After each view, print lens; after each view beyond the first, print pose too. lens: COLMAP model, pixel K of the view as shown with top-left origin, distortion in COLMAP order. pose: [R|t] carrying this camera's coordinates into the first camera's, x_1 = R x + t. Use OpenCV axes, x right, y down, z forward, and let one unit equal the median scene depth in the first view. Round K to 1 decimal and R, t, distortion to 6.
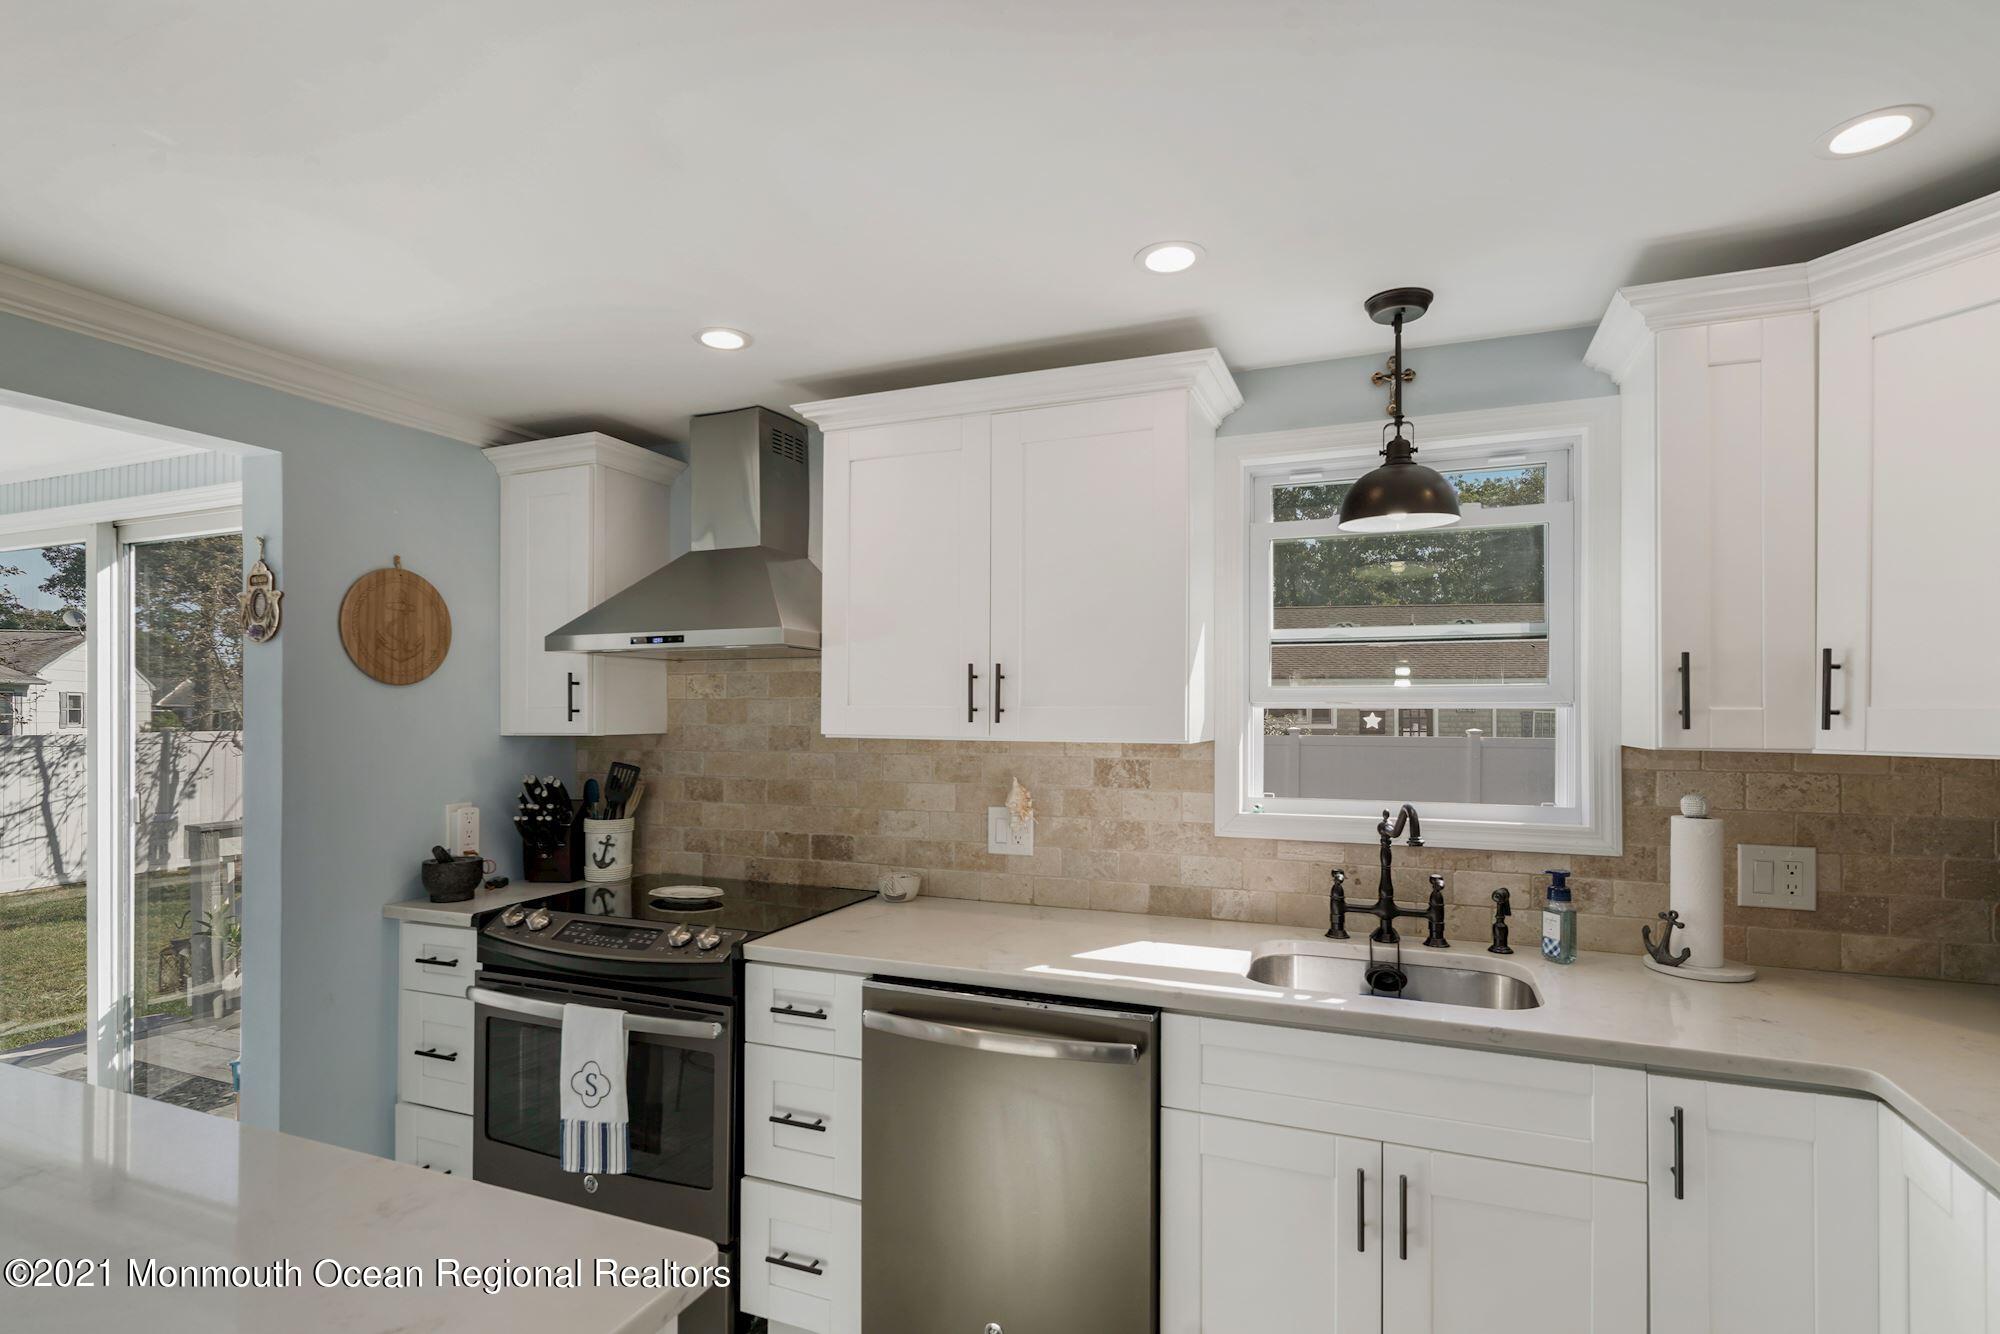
lens RADIAL K [[975.9, 0, 1018.9], [0, 975.9, 702.9], [0, 0, 1]] dist [0.002078, 0.001201]
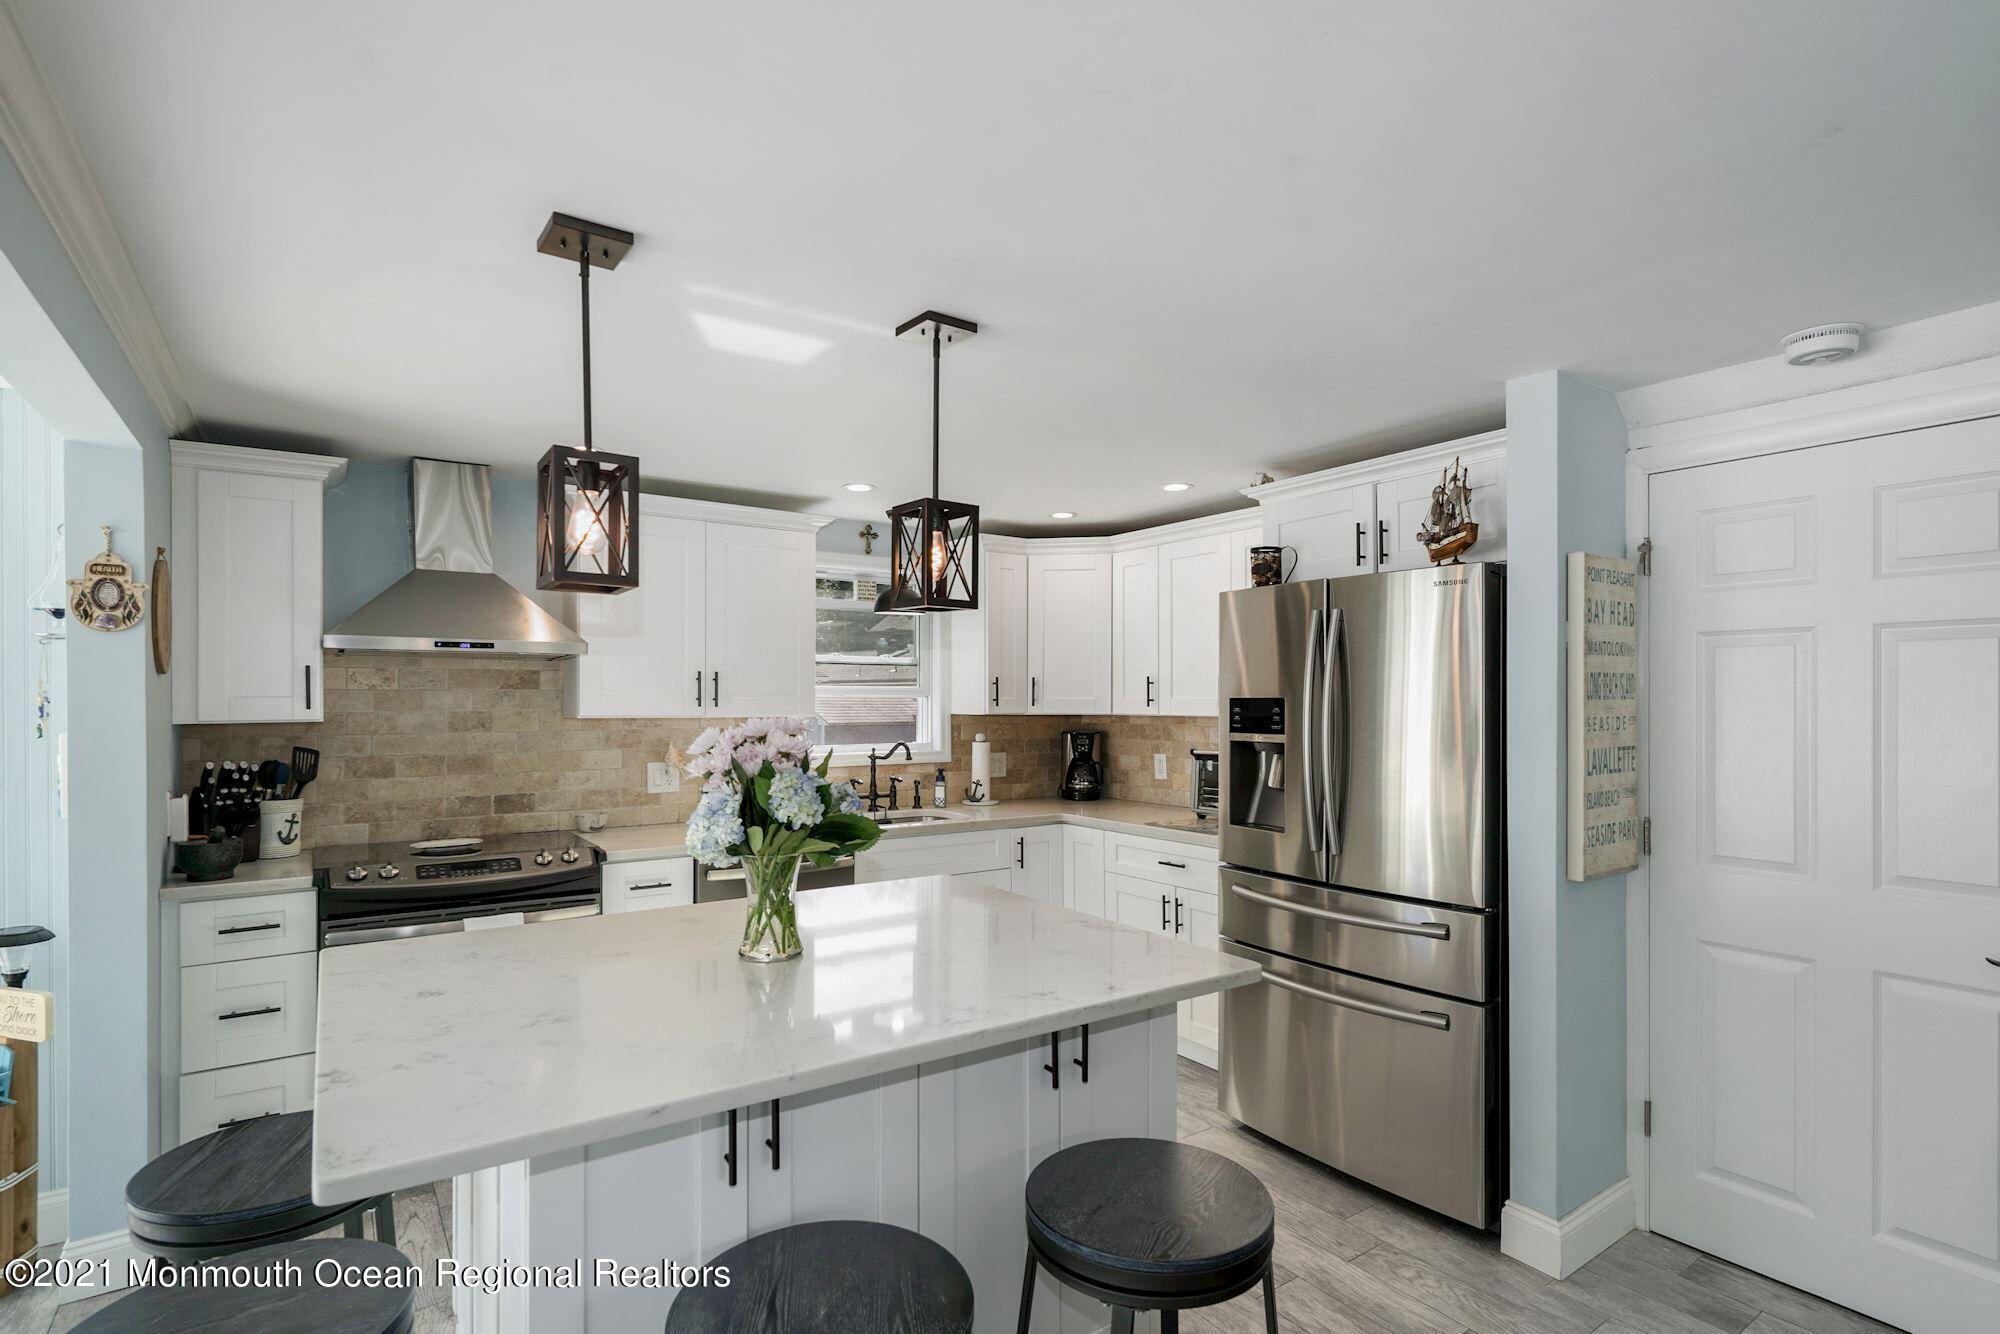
lens RADIAL K [[975.9, 0, 995.4], [0, 975.9, 684.9], [0, 0, 1]] dist [0.002078, 0.001201]
pose [[0.548053, 0.012091, 0.836356, -1.005456], [-0.005384, 0.999926, -0.010927, -0.001061], [-0.836426, 0.001486, 0.548078, -0.286198]]
